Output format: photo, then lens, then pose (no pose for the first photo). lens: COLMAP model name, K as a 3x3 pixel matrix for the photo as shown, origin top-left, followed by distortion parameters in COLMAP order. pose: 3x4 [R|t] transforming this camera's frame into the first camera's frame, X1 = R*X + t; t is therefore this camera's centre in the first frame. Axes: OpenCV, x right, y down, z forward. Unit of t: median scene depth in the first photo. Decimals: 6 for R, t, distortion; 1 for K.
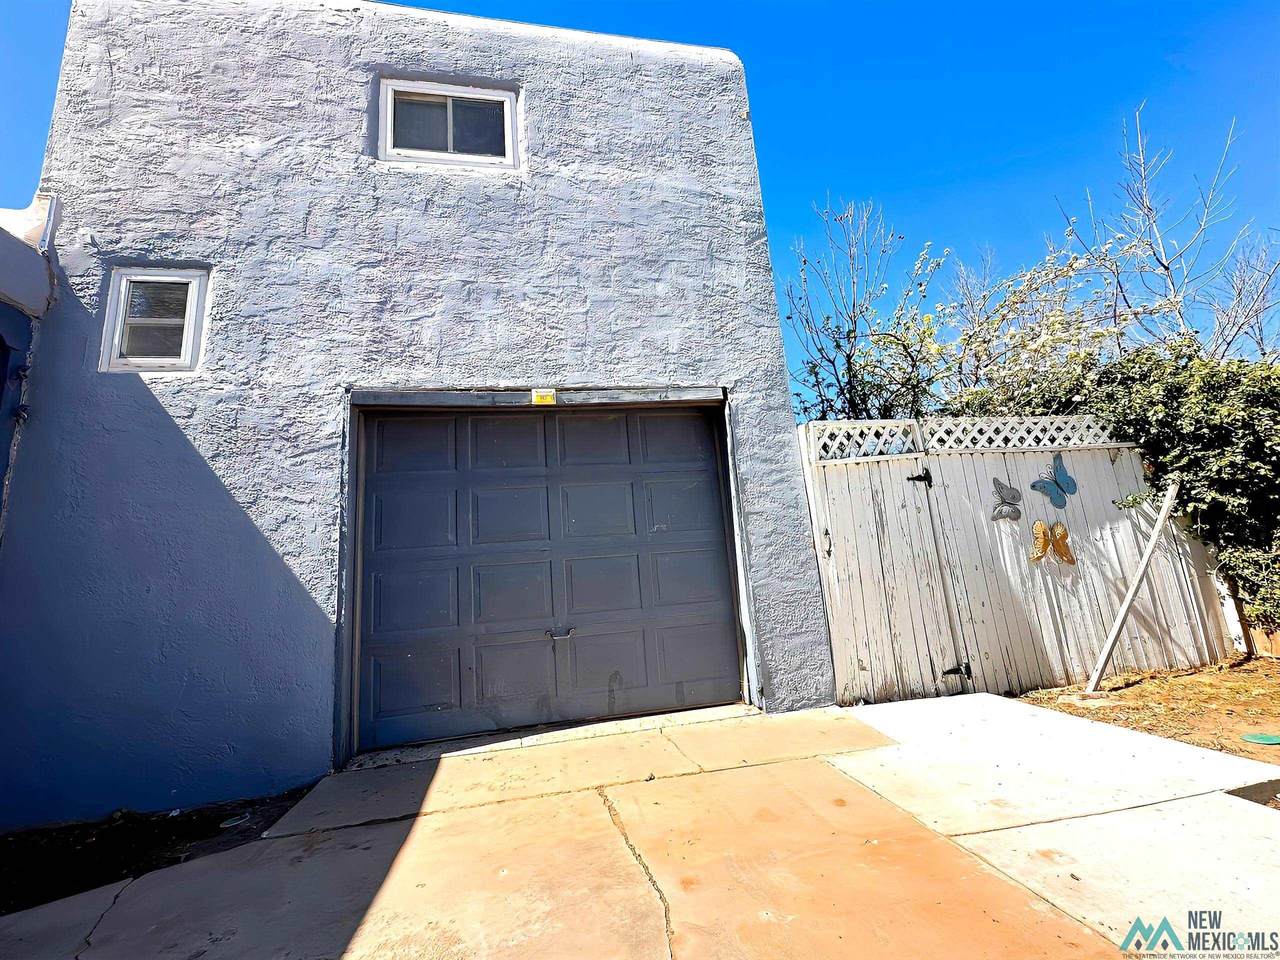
lens RADIAL K [[505.6, 0, 640.0], [0, 505.6, 480.0], [0, 0, 1]] dist [0.000916, 0.000217]
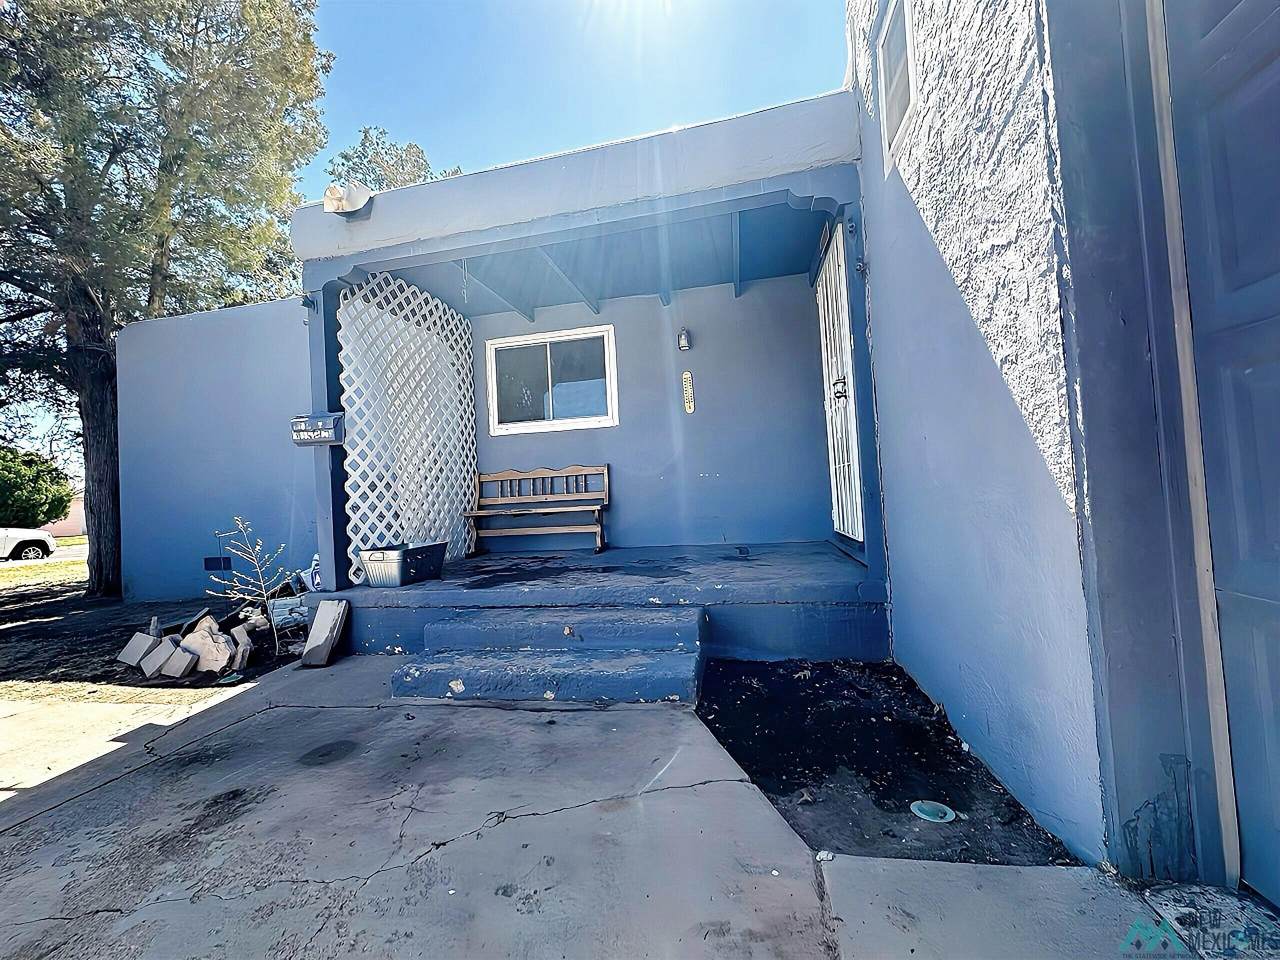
lens RADIAL K [[505.6, 0, 640.0], [0, 505.6, 480.0], [0, 0, 1]] dist [0.000916, 0.000217]
pose [[-0.381348, 0.078861, -0.921062, -0.094734], [0.261102, 0.964975, -0.025483, 0.147157], [0.886792, -0.250209, -0.388582, 0.708295]]
